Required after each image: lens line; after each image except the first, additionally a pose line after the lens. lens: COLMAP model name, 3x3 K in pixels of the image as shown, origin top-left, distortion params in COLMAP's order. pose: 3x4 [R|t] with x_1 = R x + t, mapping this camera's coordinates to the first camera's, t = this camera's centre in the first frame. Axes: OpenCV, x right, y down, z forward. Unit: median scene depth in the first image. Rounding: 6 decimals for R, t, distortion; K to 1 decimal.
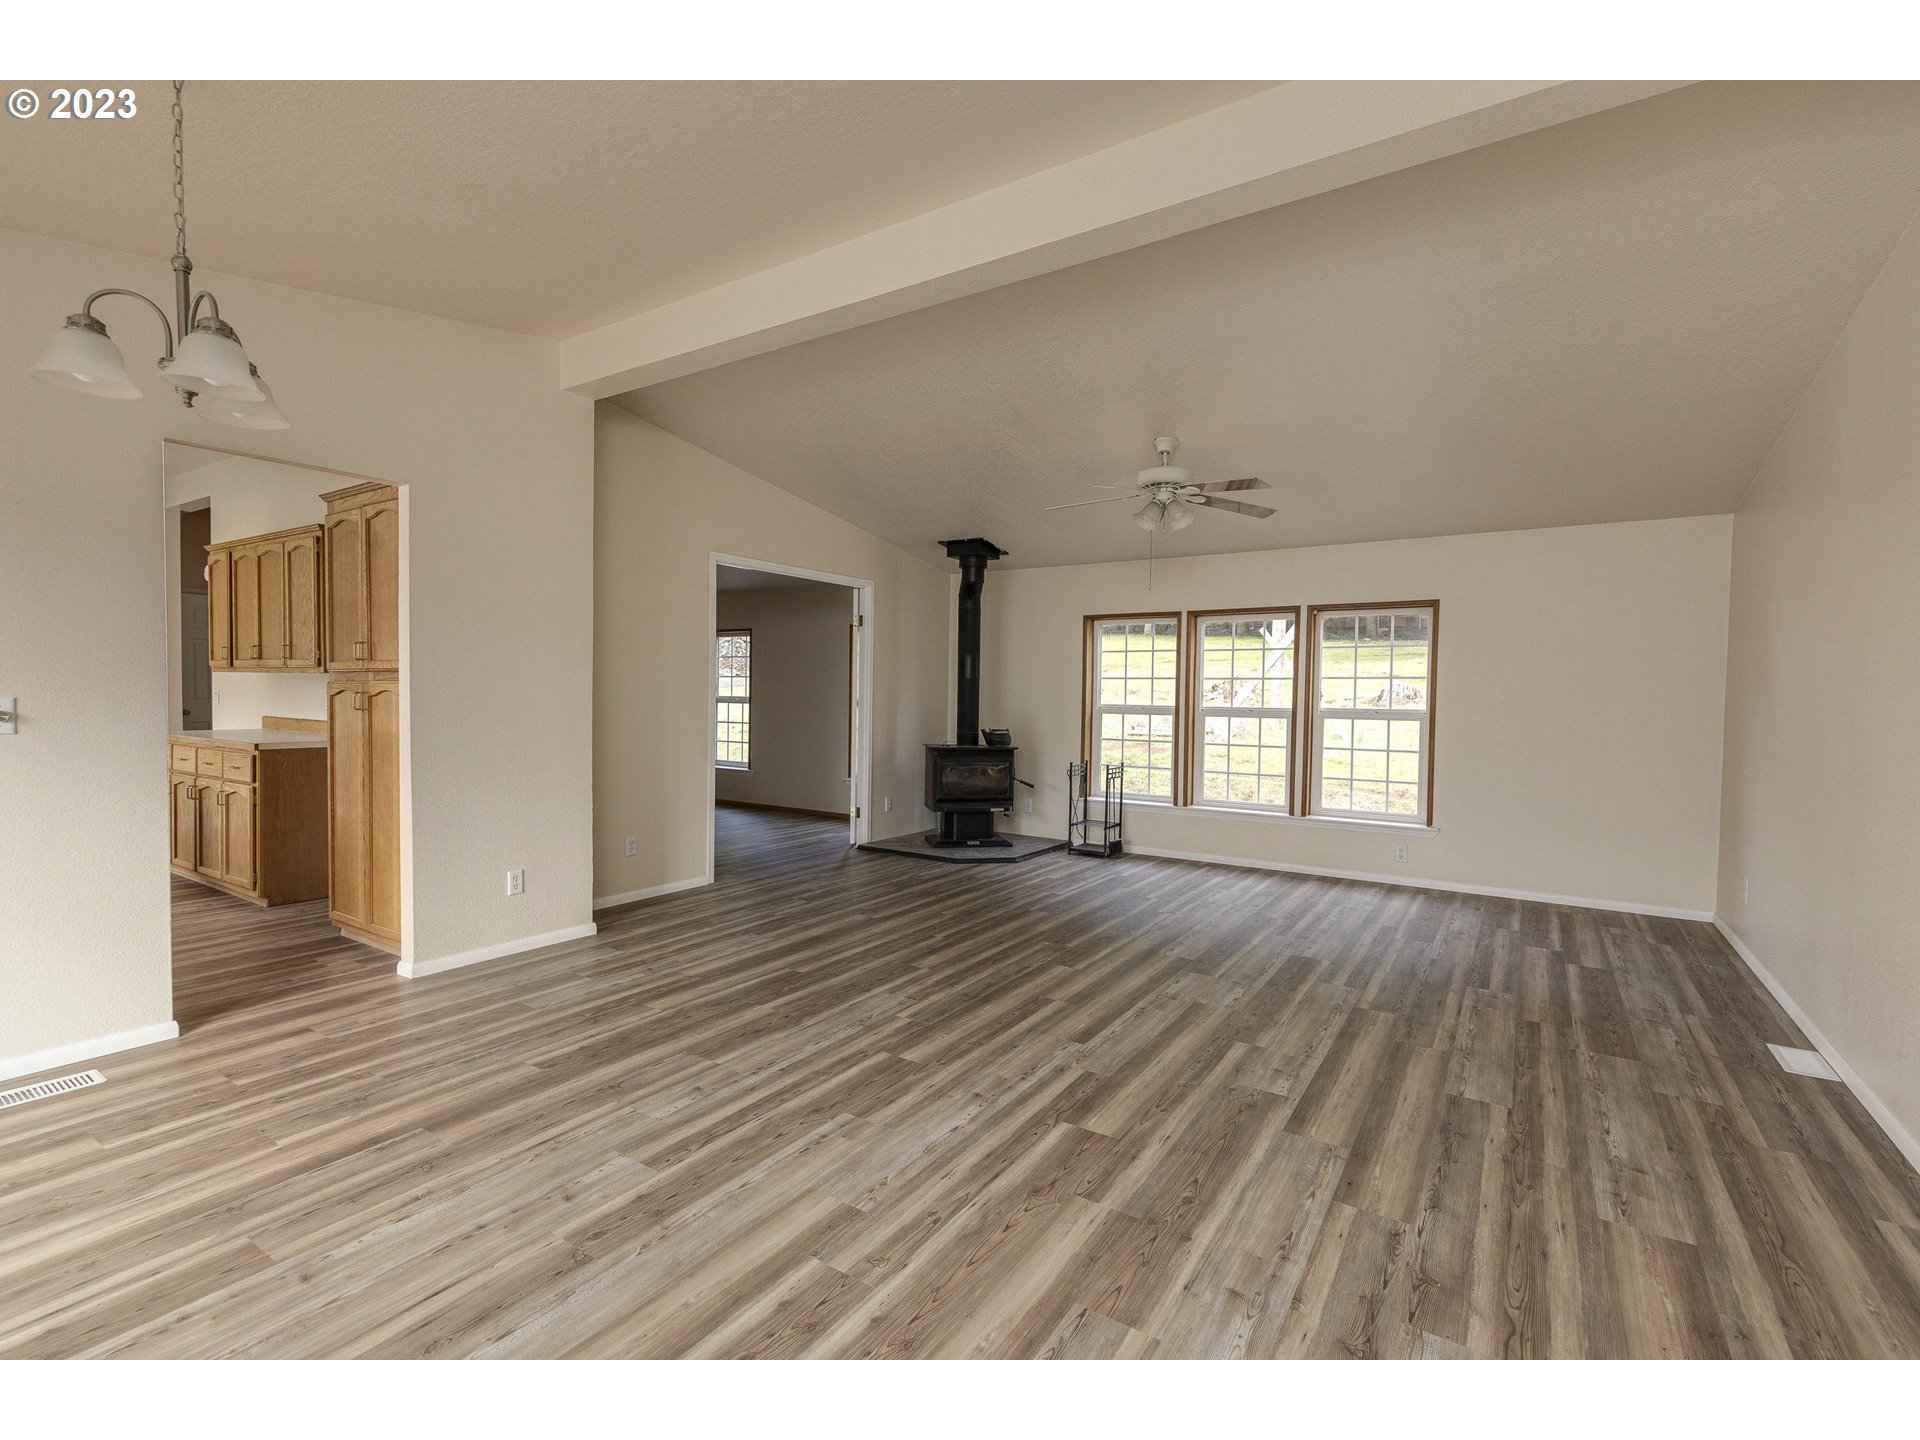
lens RADIAL K [[863.4, 0, 963.8], [0, 863.4, 716.9], [0, 0, 1]] dist [0.007156, 0.000199]
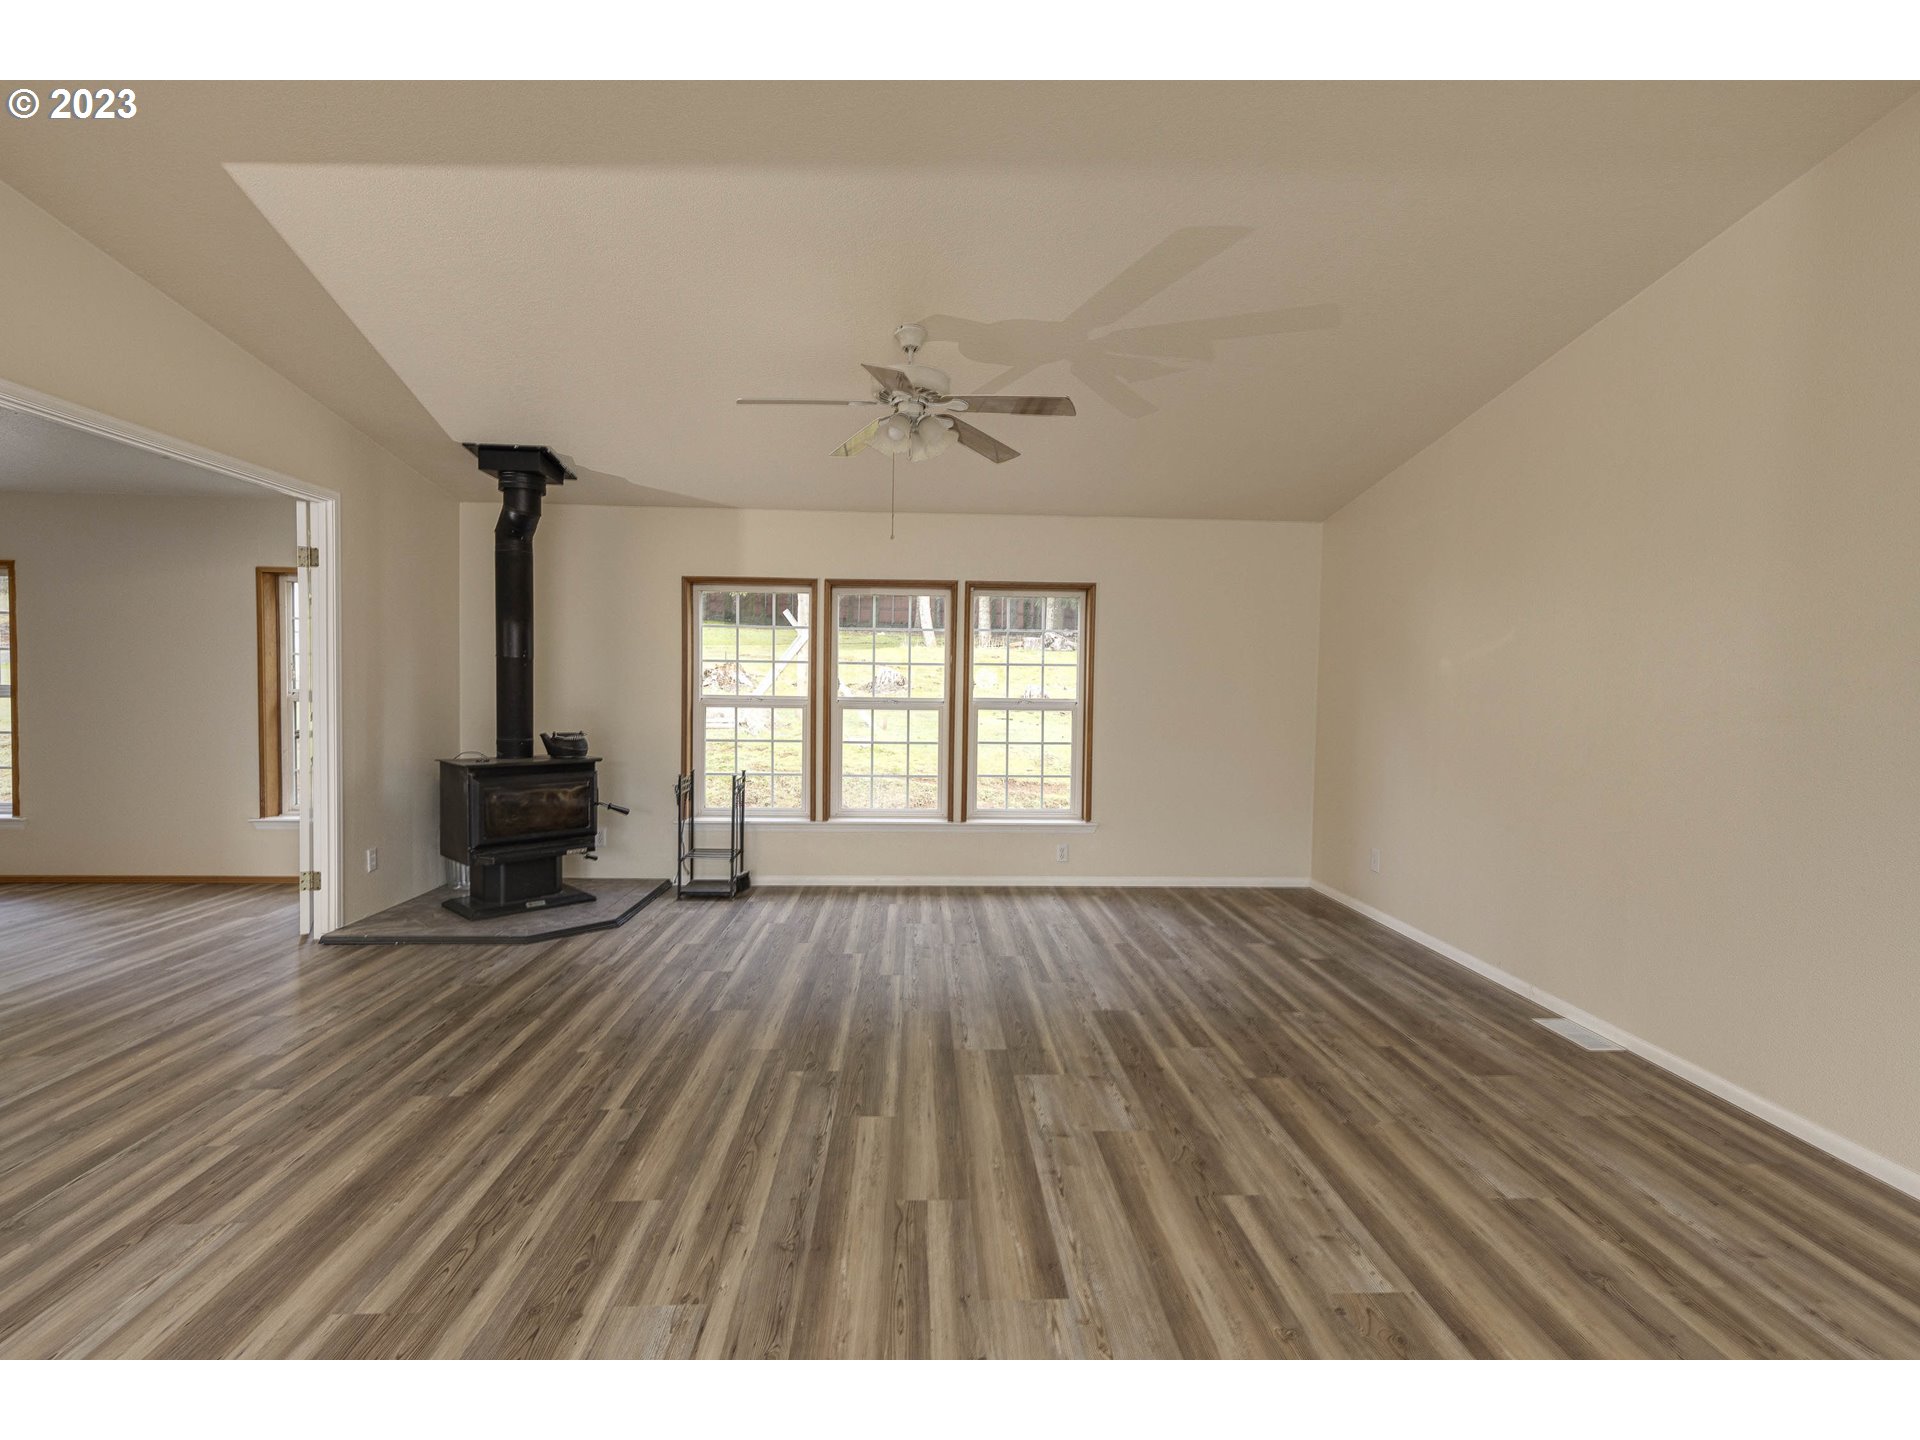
lens RADIAL K [[863.4, 0, 950.9], [0, 863.4, 716.2], [0, 0, 1]] dist [0.007156, 0.000199]
pose [[0.812882, -0.022111, 0.582009, -0.122576], [0.013393, 0.999725, 0.019274, -0.008876], [-0.582275, -0.007873, 0.812954, 0.286577]]
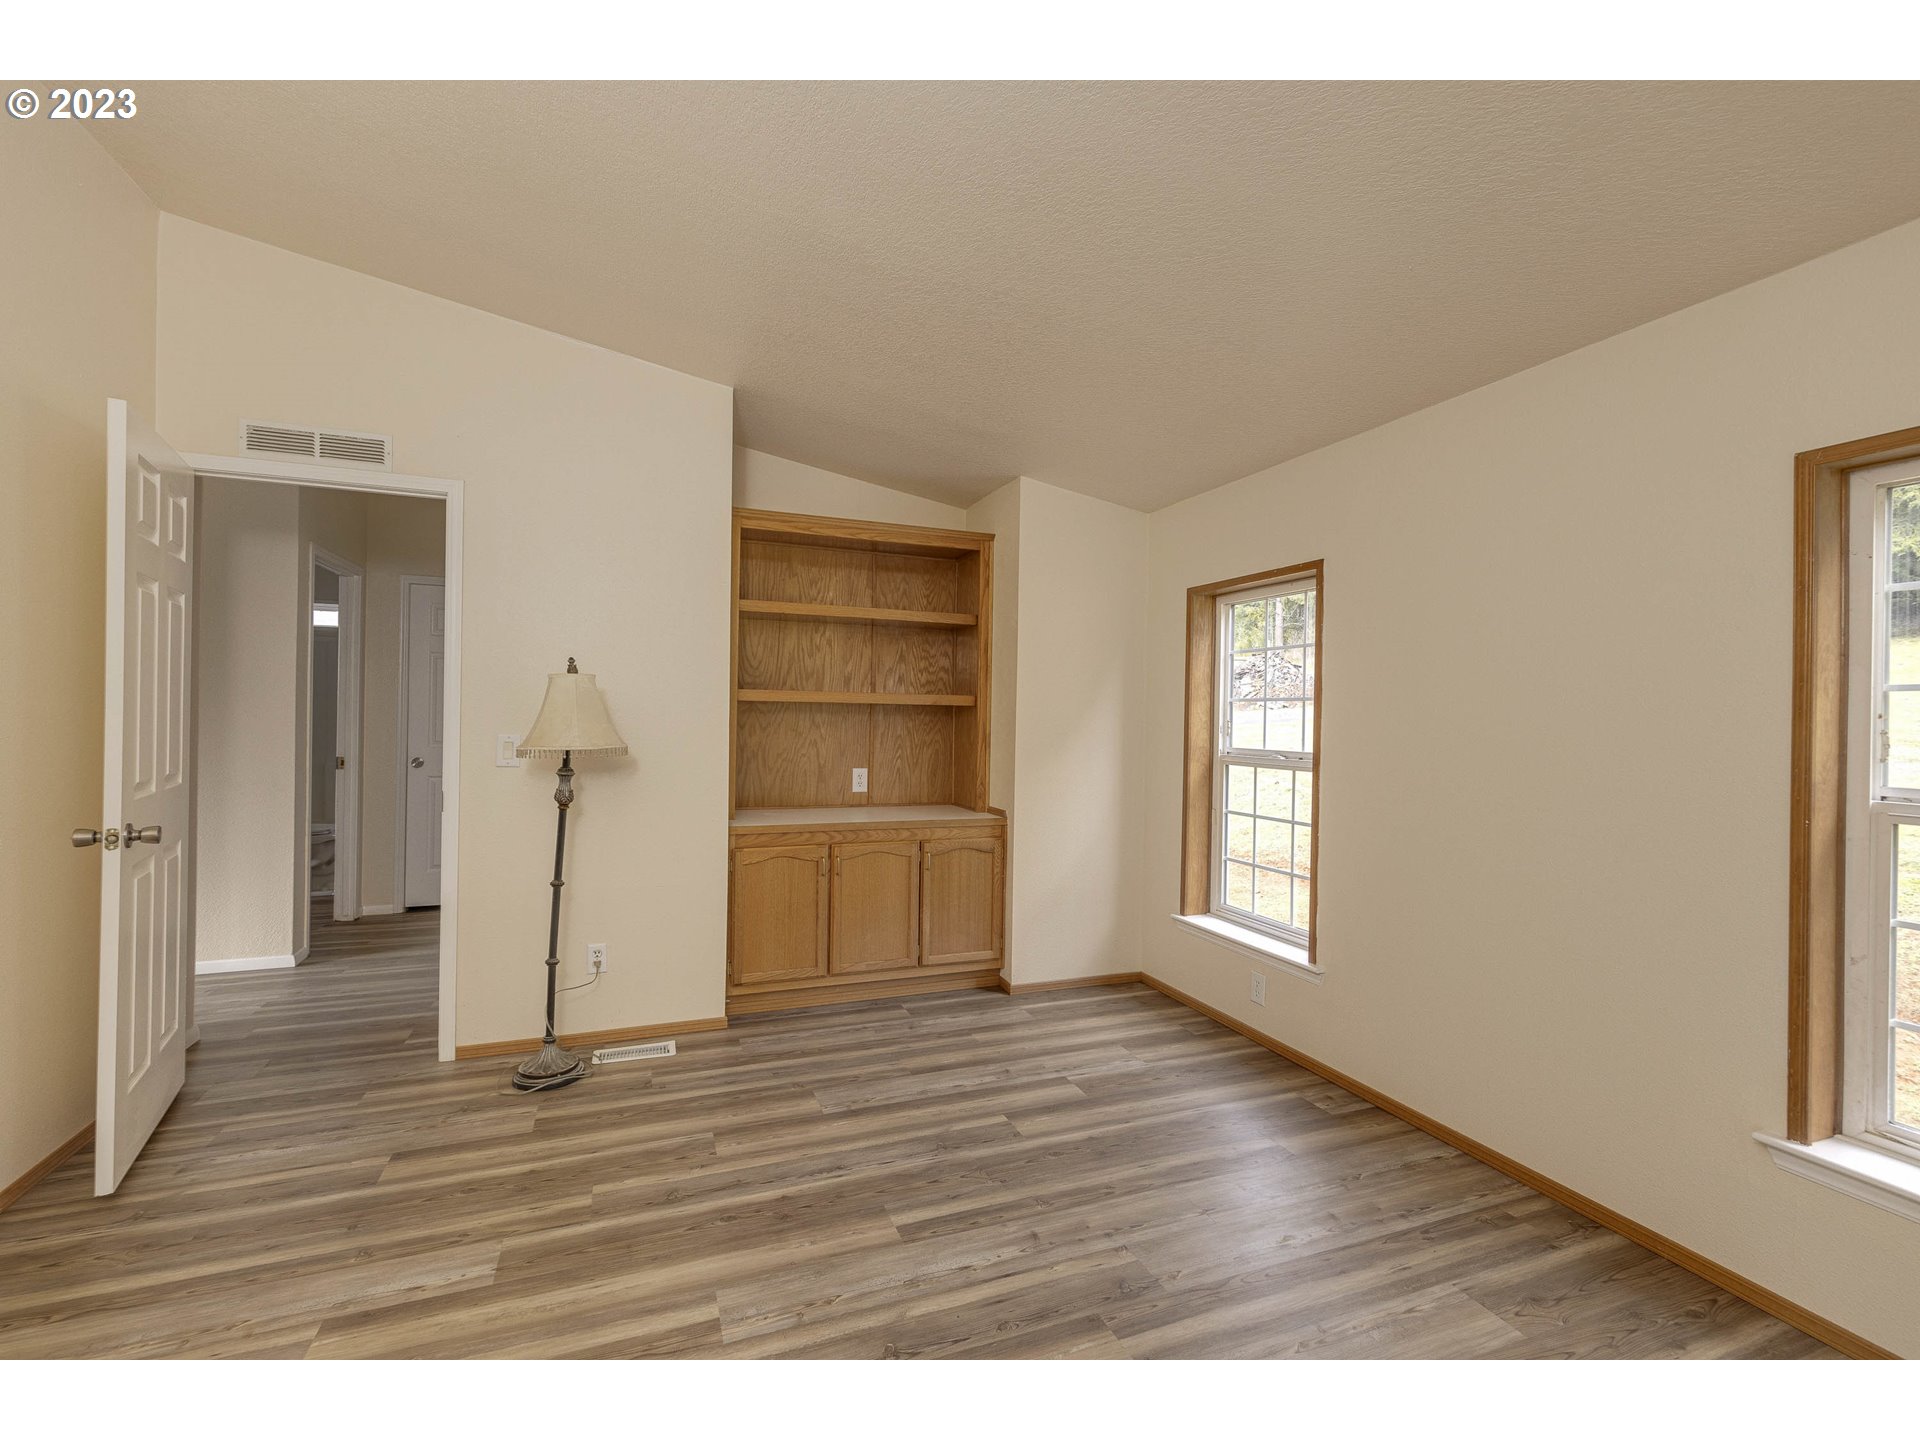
lens RADIAL K [[863.4, 0, 959.3], [0, 863.4, 725.7], [0, 0, 1]] dist [0.007156, 0.000199]
pose [[0.811249, 0.000743, -0.584700, -0.231047], [-0.023960, 0.999201, -0.031975, -0.028339], [0.584209, 0.039949, 0.810619, 0.914032]]
